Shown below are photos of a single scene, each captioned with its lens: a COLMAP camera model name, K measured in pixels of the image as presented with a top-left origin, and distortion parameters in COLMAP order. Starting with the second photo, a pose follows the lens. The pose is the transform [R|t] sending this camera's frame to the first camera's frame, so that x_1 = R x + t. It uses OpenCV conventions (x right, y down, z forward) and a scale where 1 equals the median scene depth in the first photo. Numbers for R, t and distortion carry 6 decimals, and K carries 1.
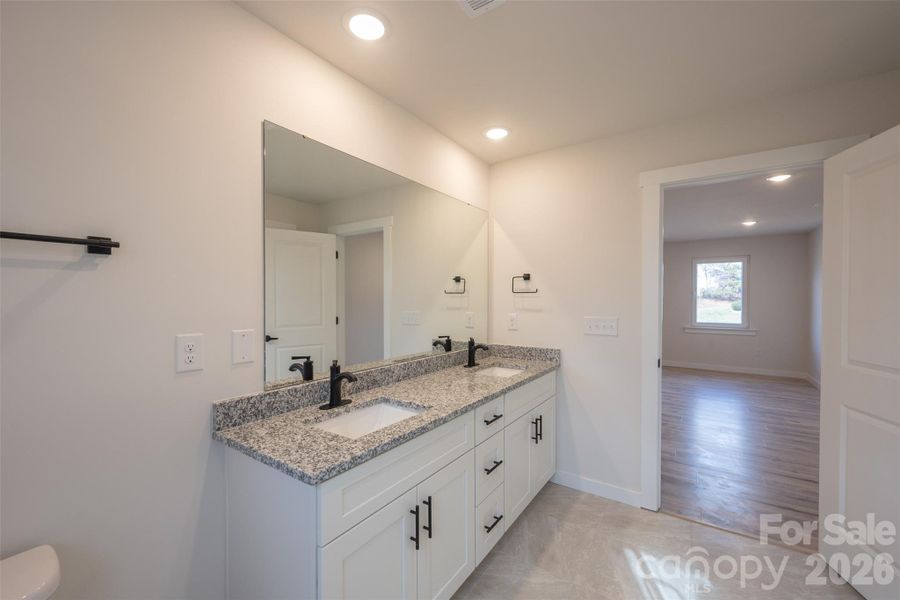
lens RADIAL K [[348.9, 0, 450.0], [0, 348.9, 300.0], [0, 0, 1]] dist [0.000954, 0.000164]
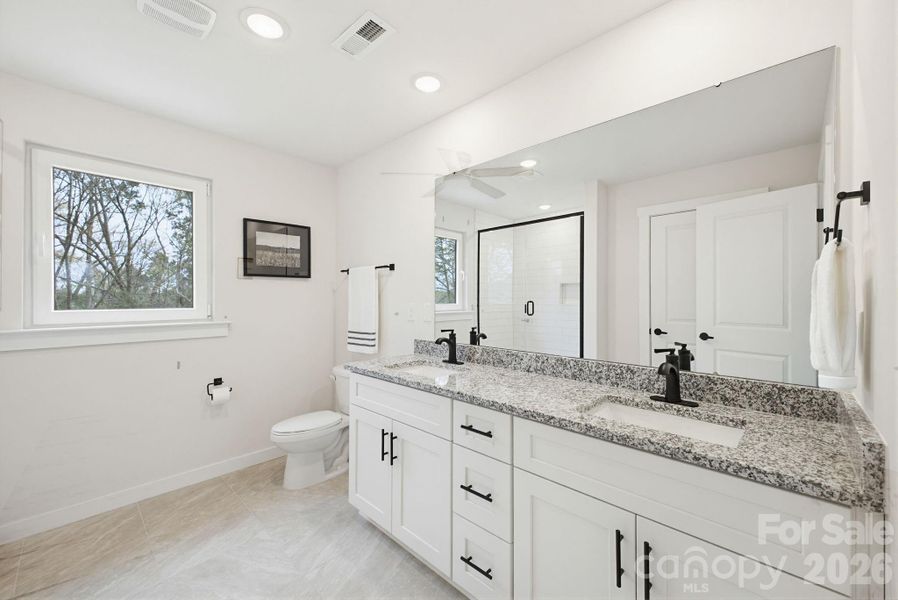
lens RADIAL K [[353.6, 0, 447.9], [0, 353.6, 296.6], [0, 0, 1]] dist [0.000363, -0.000168]
pose [[-0.143703, -0.007917, -0.989589, 0.891789], [-0.007379, 0.999949, -0.006928, 0.048853], [0.989593, 0.006307, -0.143754, 1.024269]]
